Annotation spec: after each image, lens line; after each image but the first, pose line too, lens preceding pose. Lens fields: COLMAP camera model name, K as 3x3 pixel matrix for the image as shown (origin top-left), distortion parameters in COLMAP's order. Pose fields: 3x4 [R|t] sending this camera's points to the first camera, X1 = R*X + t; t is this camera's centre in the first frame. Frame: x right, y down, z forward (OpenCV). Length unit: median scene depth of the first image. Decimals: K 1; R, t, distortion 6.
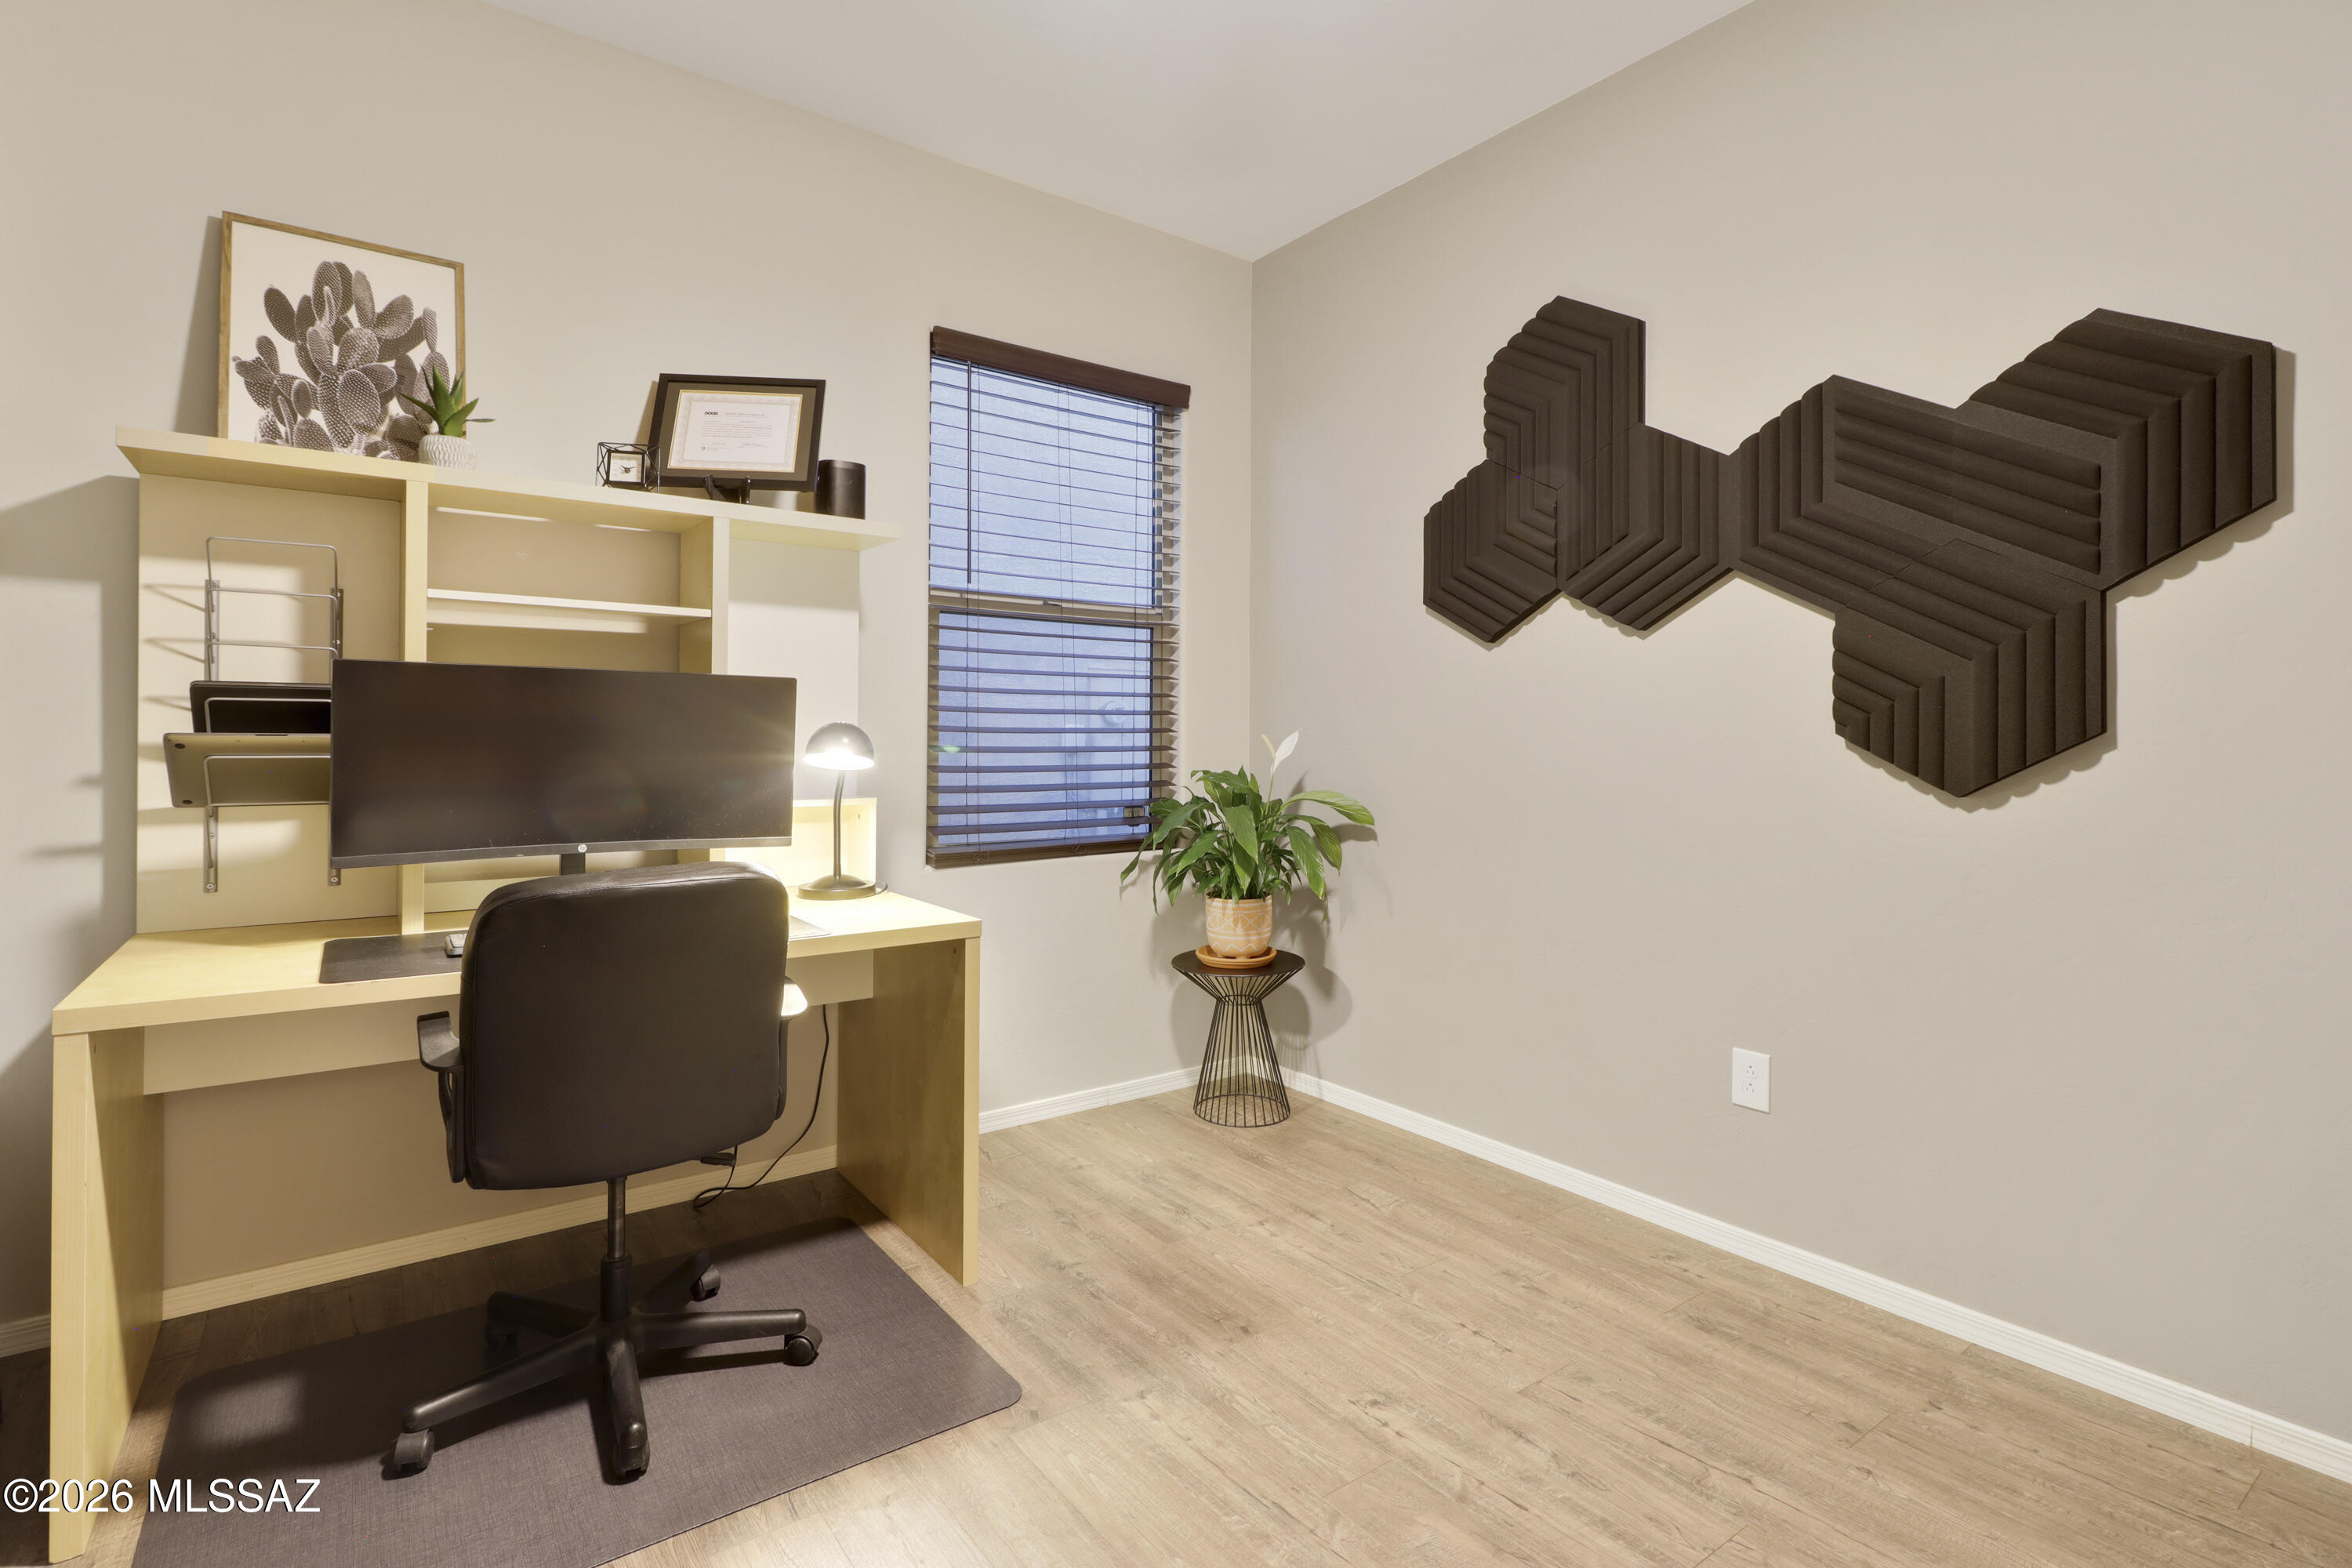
lens RADIAL K [[1102.2, 0, 1171.9], [0, 1102.2, 769.9], [0, 0, 1]] dist [0.000951, -0.001908]
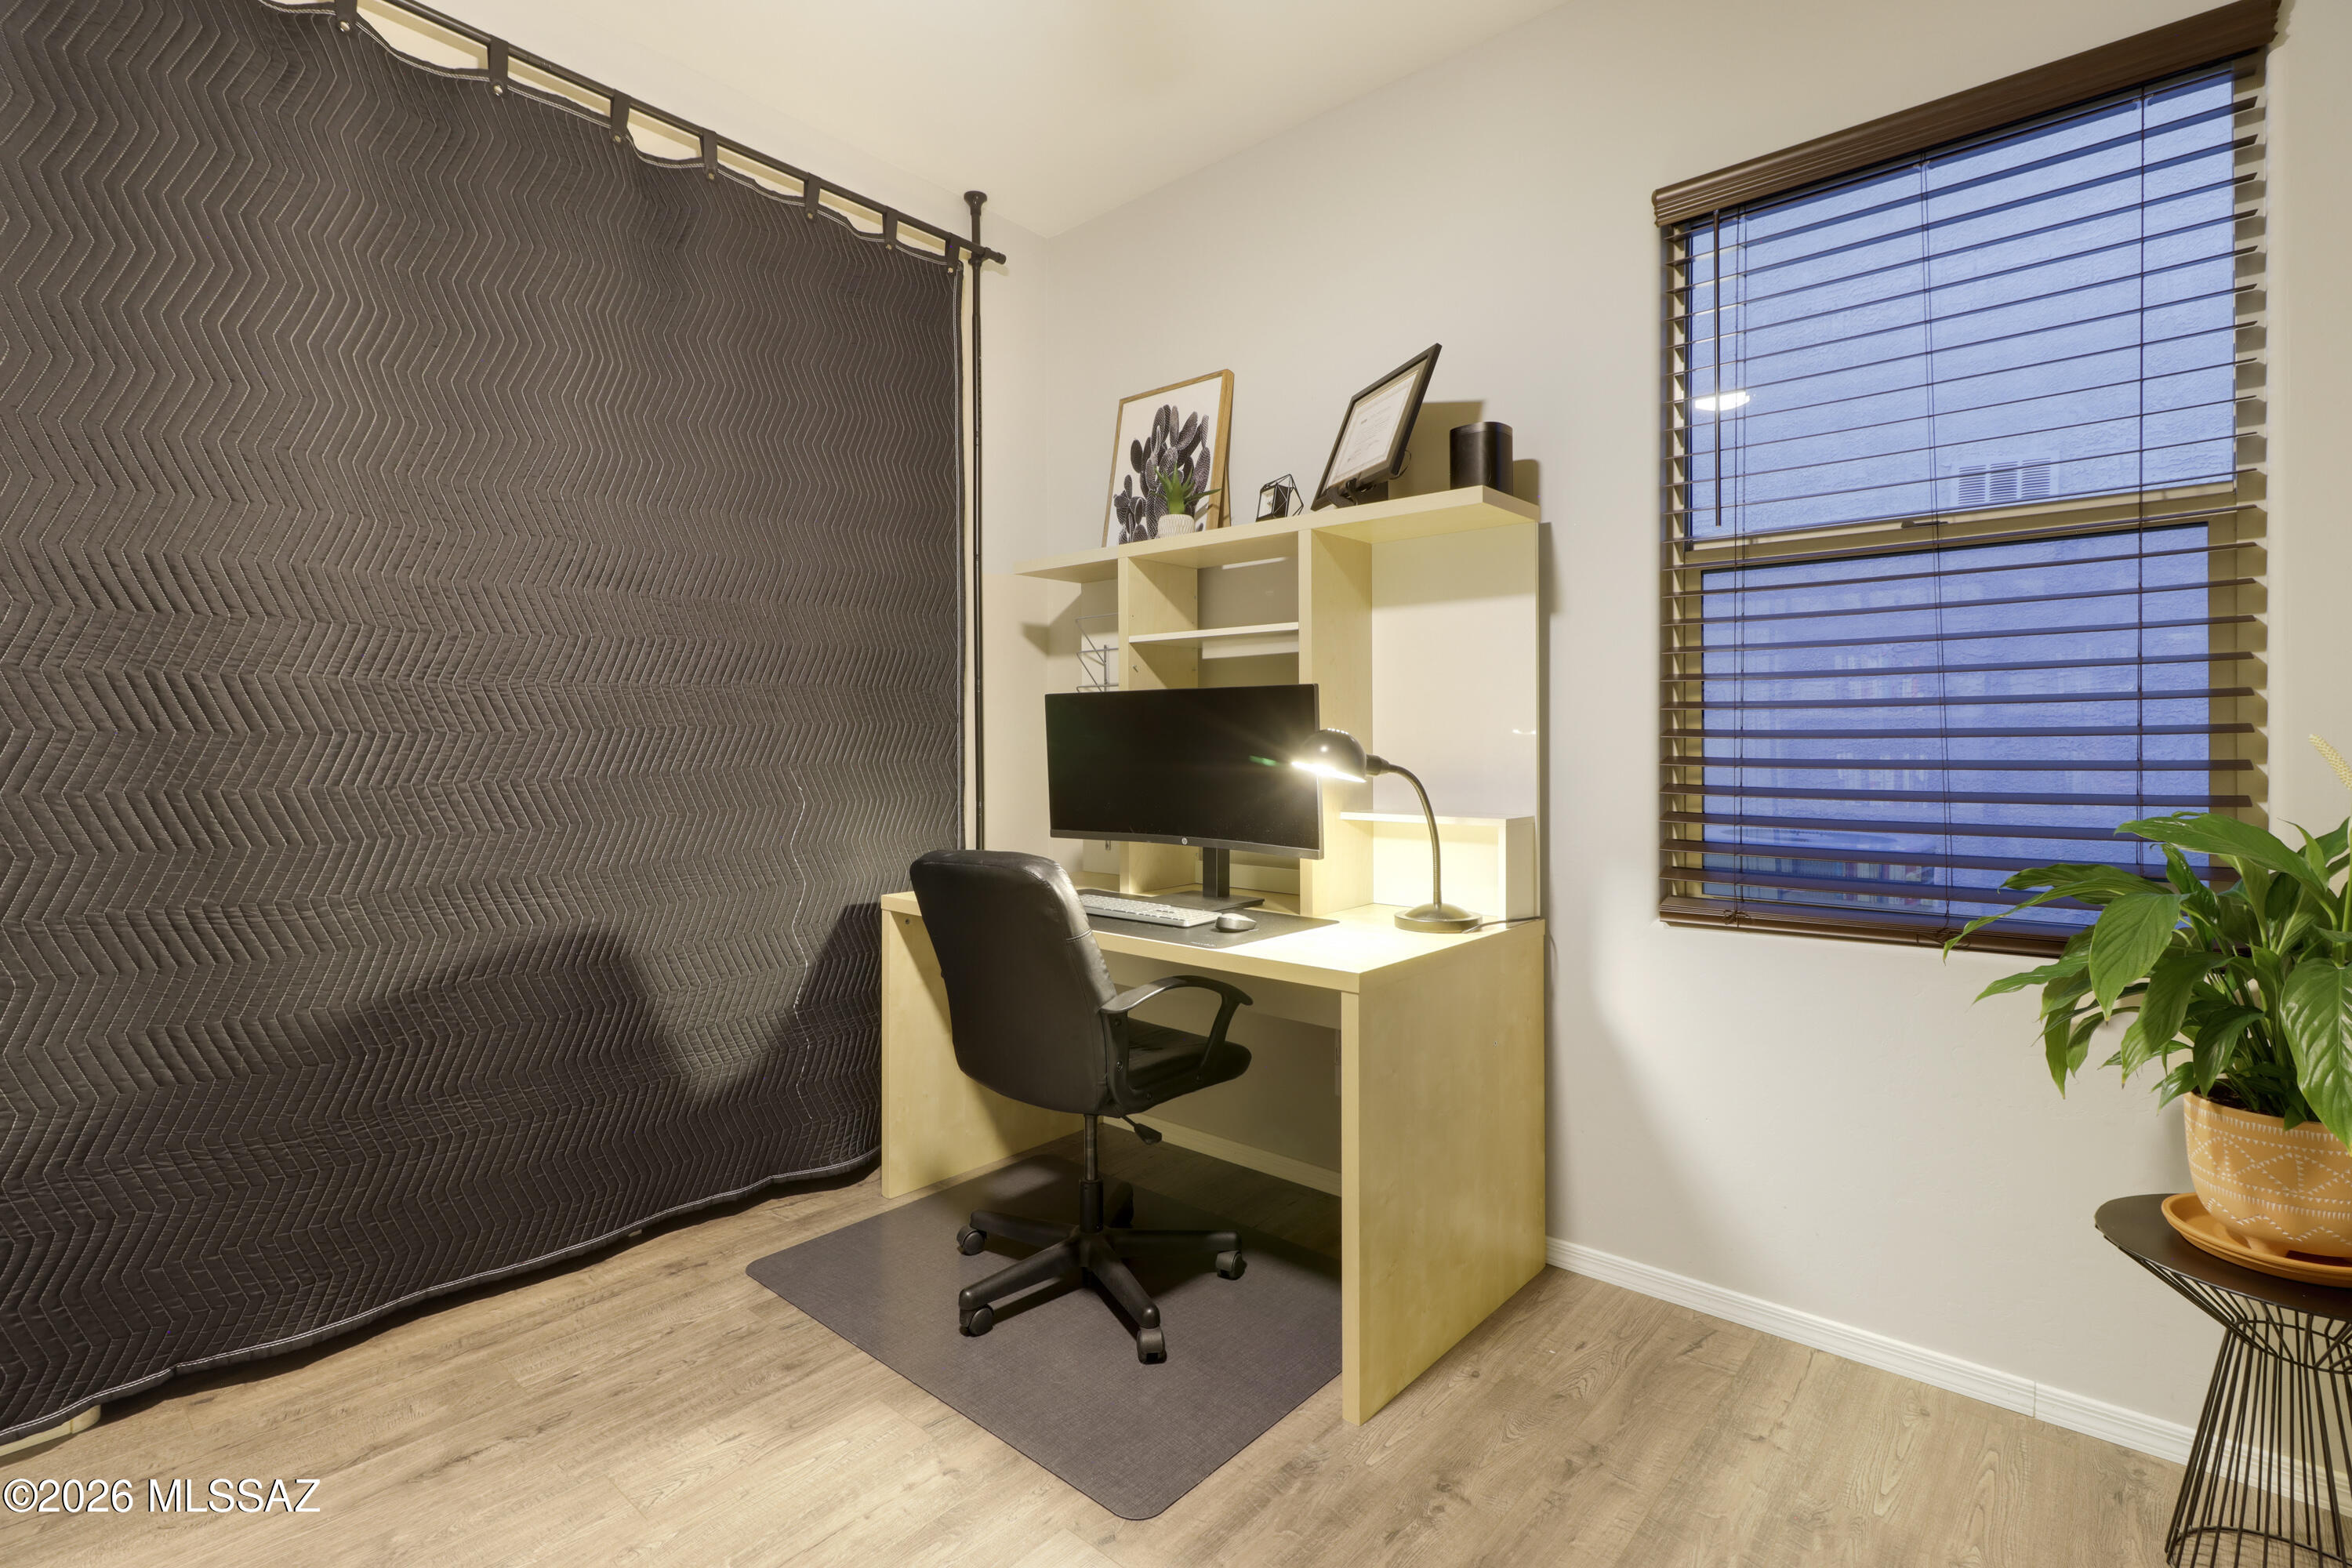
lens RADIAL K [[1102.2, 0, 1172.8], [0, 1102.2, 768.2], [0, 0, 1]] dist [0.000951, -0.001908]
pose [[0.211169, 0.011044, -0.977387, 0.580536], [-0.029563, 0.999551, 0.004908, -0.011450], [0.977002, 0.027858, 0.211400, 0.699874]]
